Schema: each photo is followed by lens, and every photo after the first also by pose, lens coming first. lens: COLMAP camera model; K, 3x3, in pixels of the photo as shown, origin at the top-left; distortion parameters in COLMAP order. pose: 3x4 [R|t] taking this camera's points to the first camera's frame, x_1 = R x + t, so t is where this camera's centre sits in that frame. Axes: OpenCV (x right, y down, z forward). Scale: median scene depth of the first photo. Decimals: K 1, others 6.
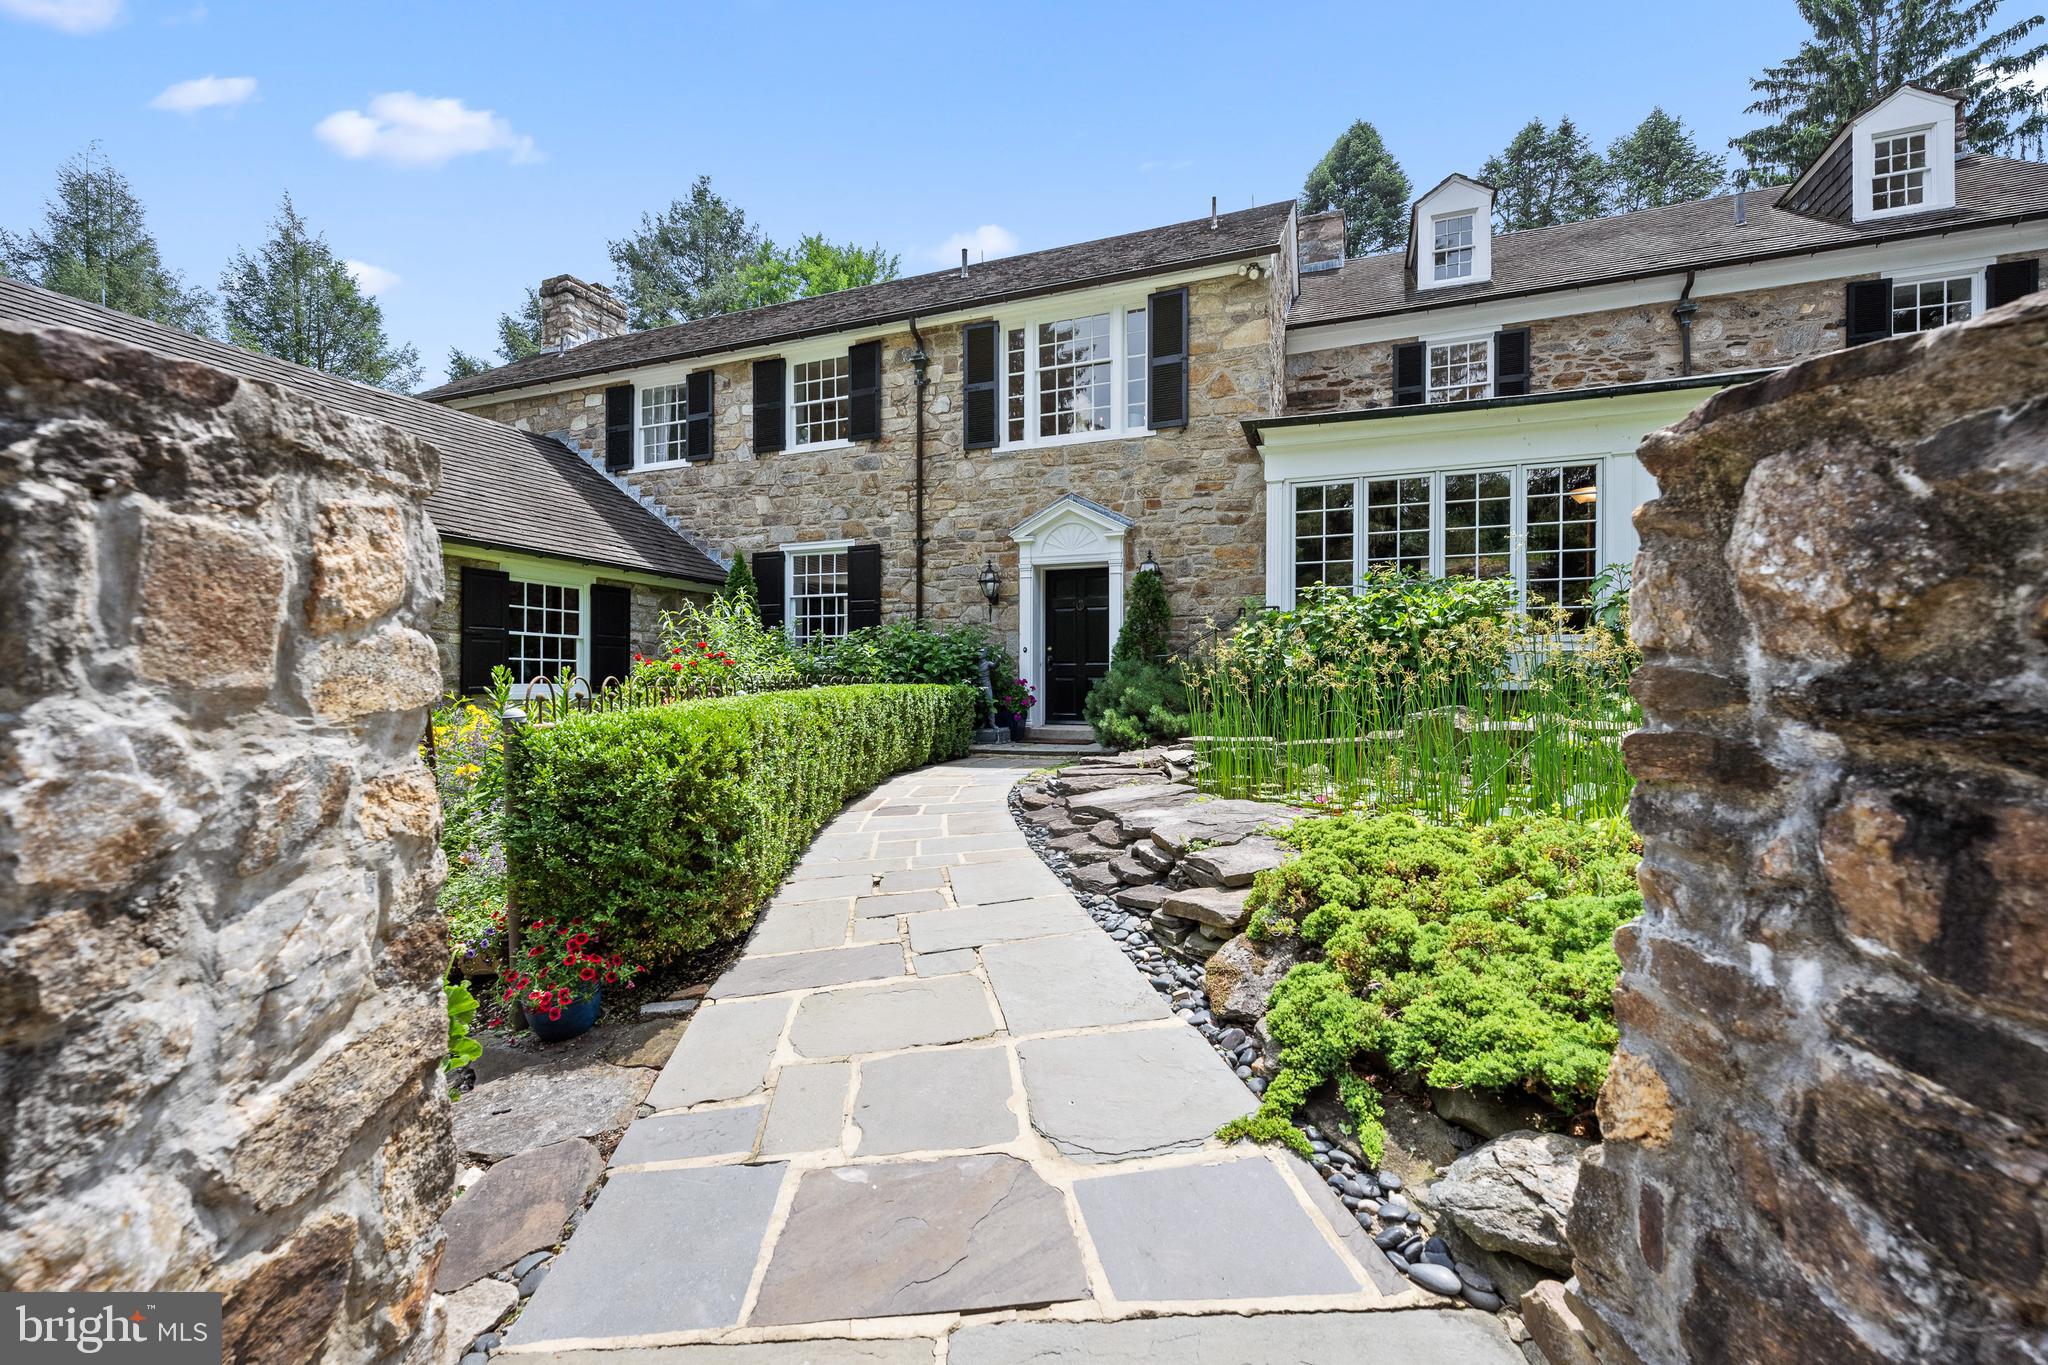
lens RADIAL K [[828.9, 0, 1028.7], [0, 828.9, 688.9], [0, 0, 1]] dist [-0.005956, 0.000219]
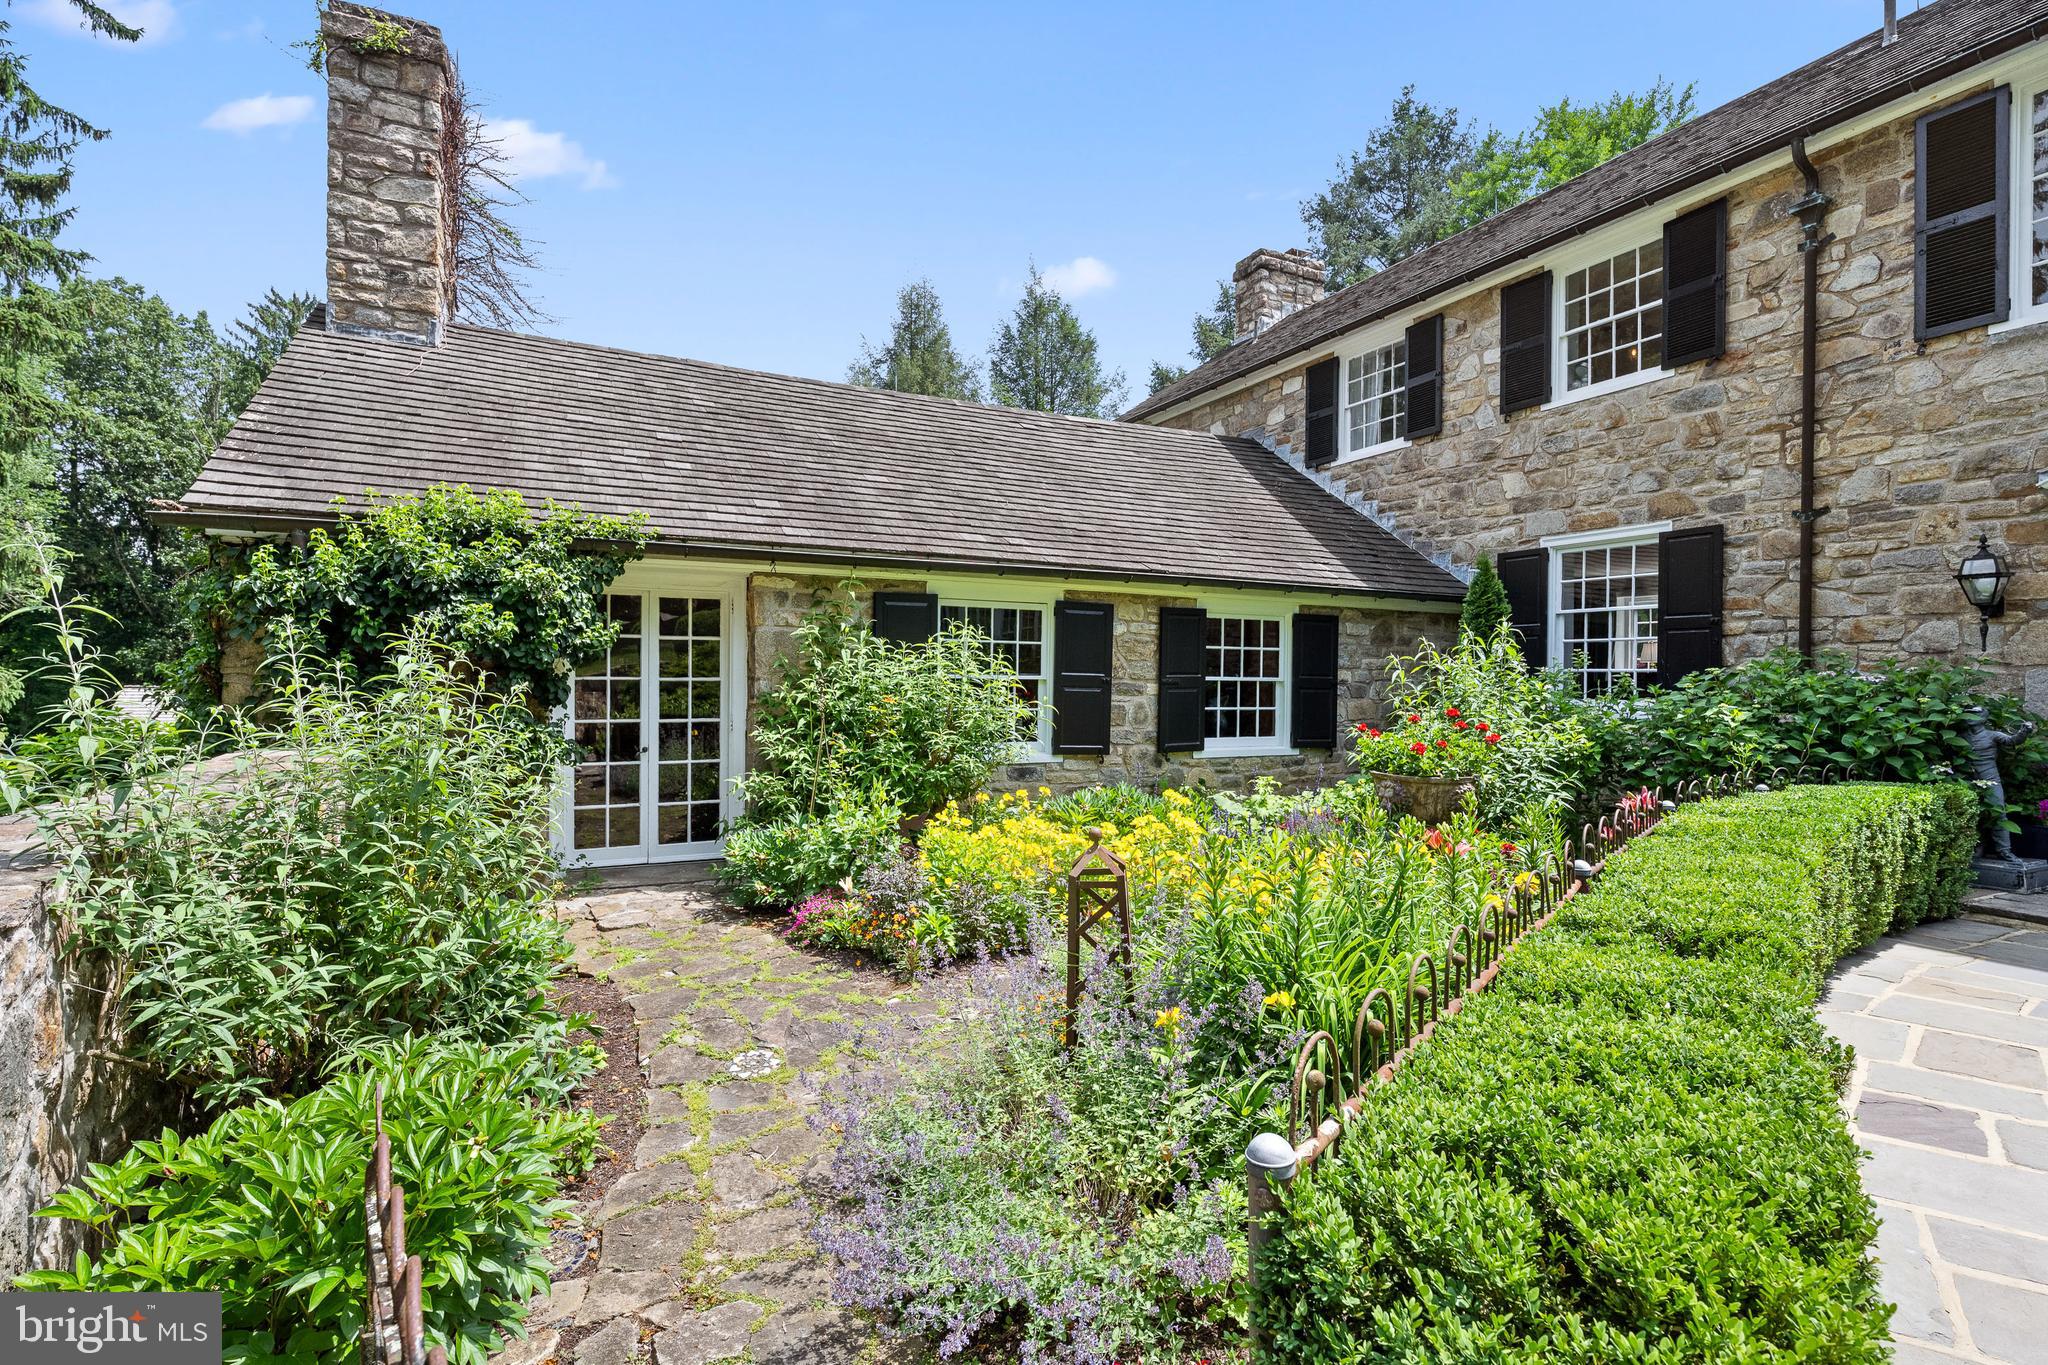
lens RADIAL K [[952.9, 0, 1019.4], [0, 952.9, 684.0], [0, 0, 1]] dist [-0.004465, 0.001248]
pose [[0.735861, 0.008314, -0.677081, -0.085756], [-0.011396, 0.999935, -0.000107, -0.050082], [0.677037, 0.007795, 0.735908, 0.120938]]
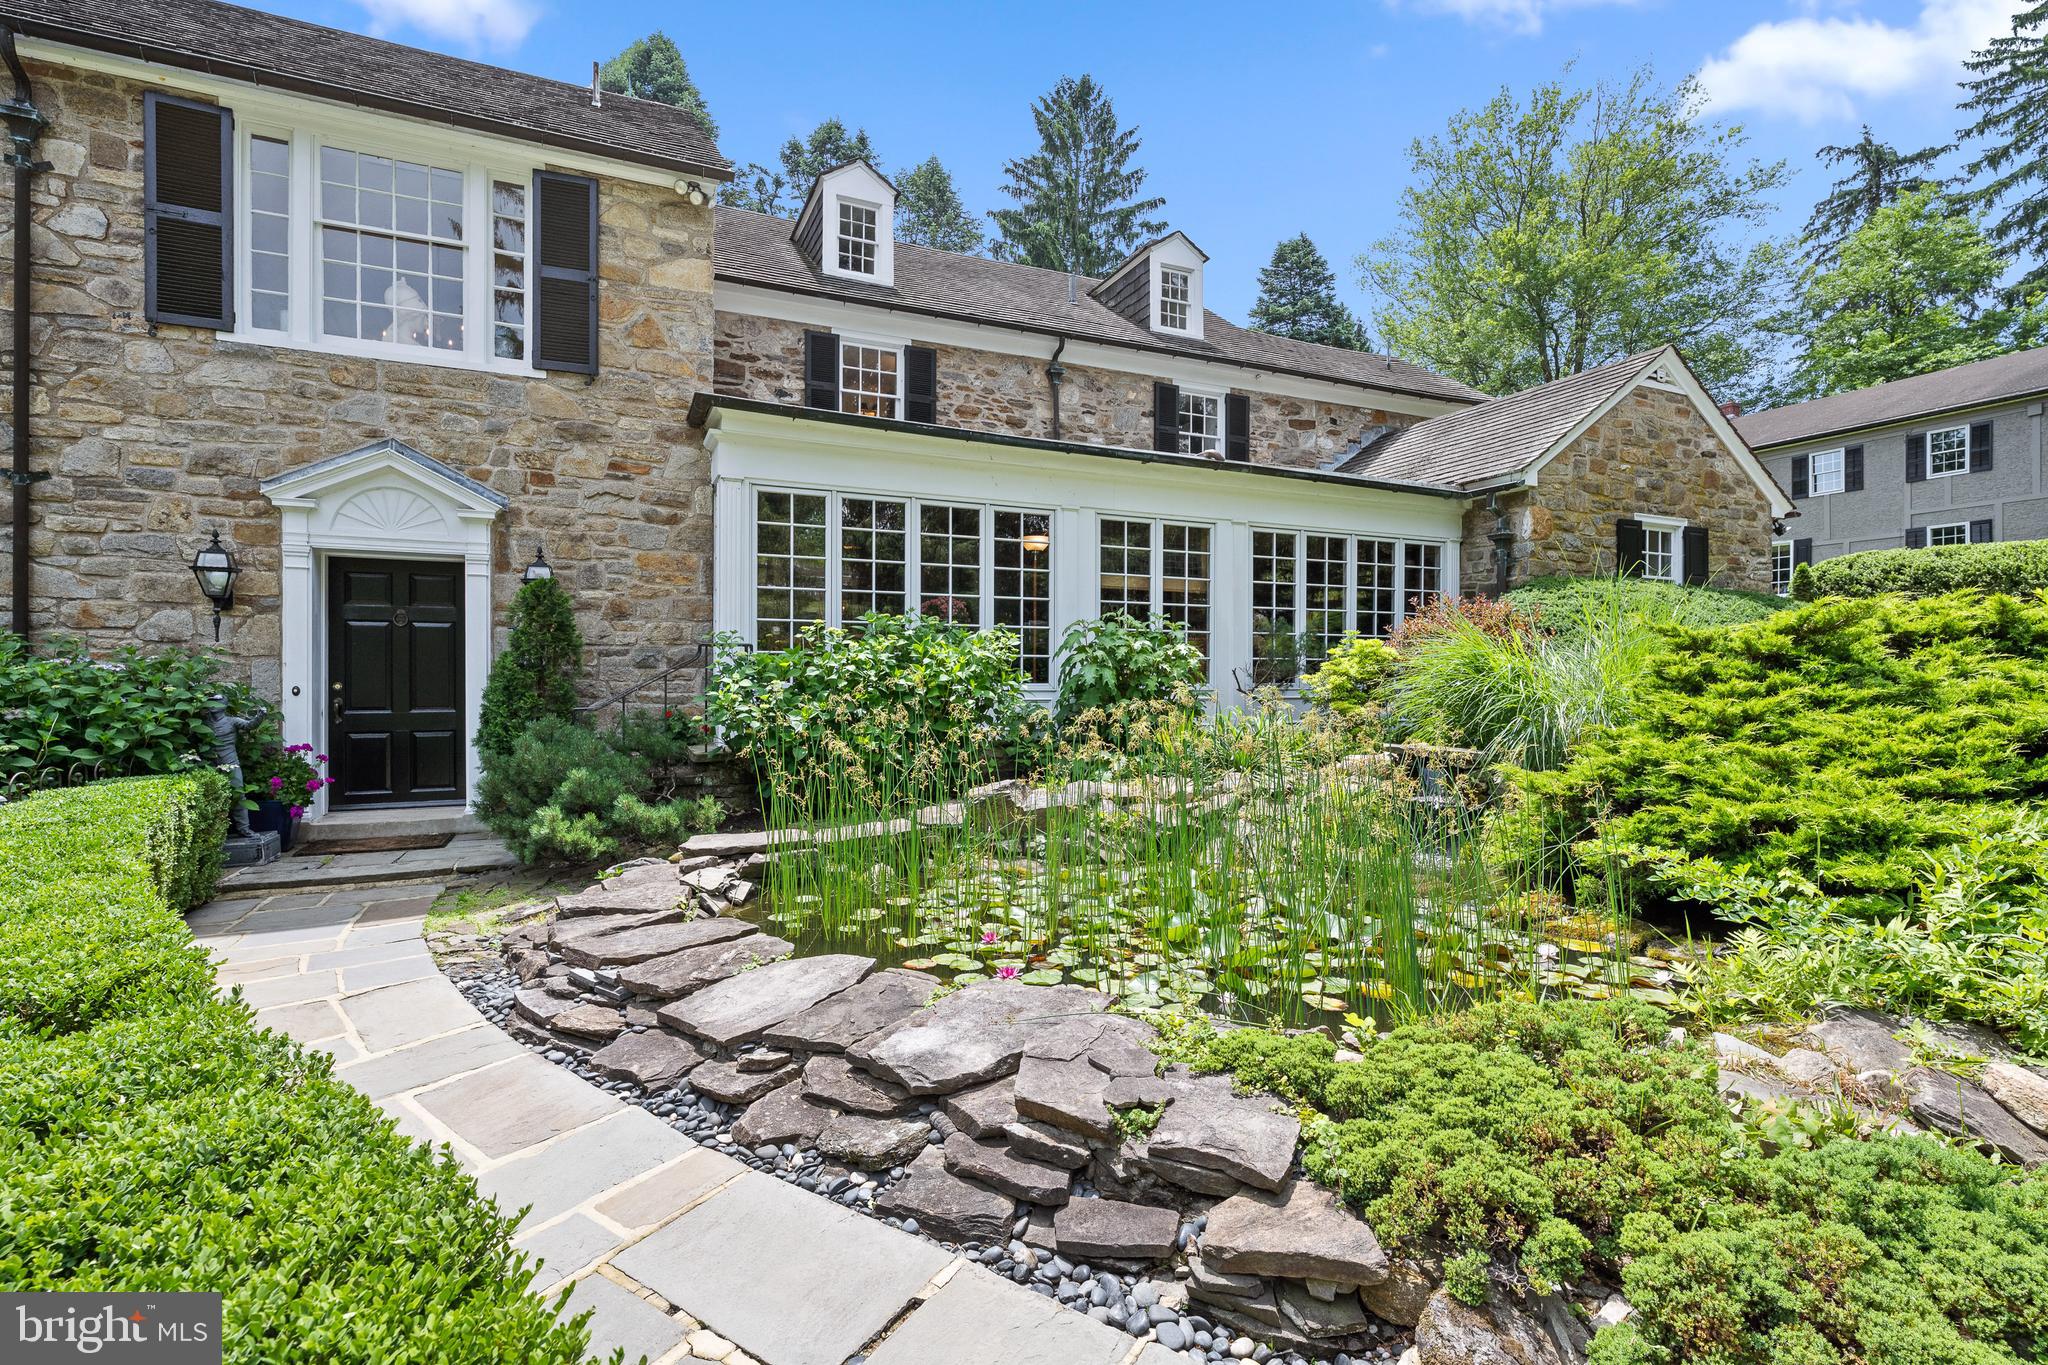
lens RADIAL K [[952.9, 0, 1028.4], [0, 952.9, 683.5], [0, 0, 1]] dist [-0.004465, 0.001248]
pose [[0.696259, -0.002141, 0.717787, -0.120794], [0.003880, 0.999992, -0.000781, -0.047676], [-0.717780, 0.003329, 0.696262, 0.153076]]
